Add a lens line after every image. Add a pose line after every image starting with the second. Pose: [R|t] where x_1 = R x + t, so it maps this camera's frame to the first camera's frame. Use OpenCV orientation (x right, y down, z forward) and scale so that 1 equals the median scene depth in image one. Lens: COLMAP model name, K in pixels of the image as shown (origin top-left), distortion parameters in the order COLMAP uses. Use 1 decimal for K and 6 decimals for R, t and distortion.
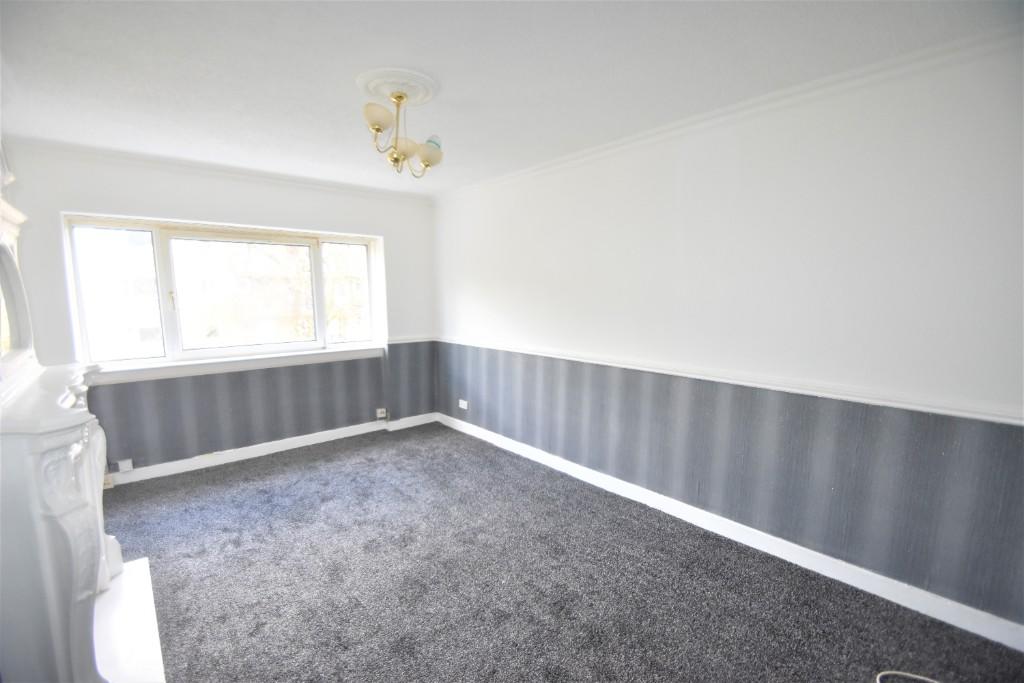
lens RADIAL K [[449.7, 0, 500.9], [0, 449.7, 361.8], [0, 0, 1]] dist [0.001042, -0.000272]
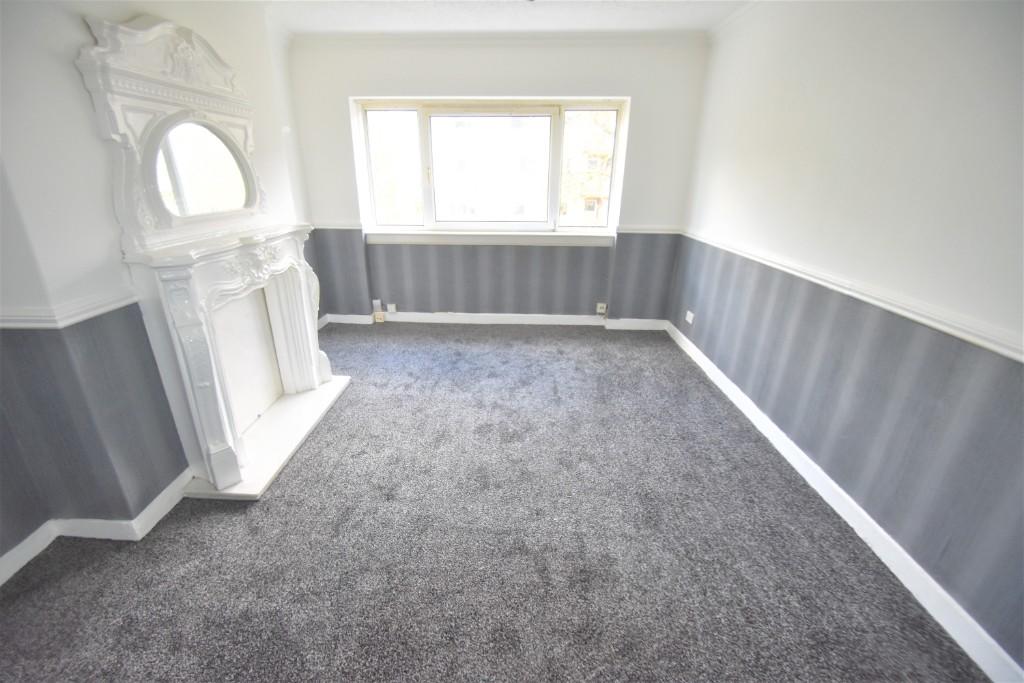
lens RADIAL K [[449.7, 0, 500.9], [0, 449.7, 361.8], [0, 0, 1]] dist [0.001042, -0.000272]
pose [[0.737763, 0.269919, -0.618748, 0.239598], [-0.112261, 0.952876, 0.281822, -0.025215], [0.665660, -0.138456, 0.733298, 0.200781]]
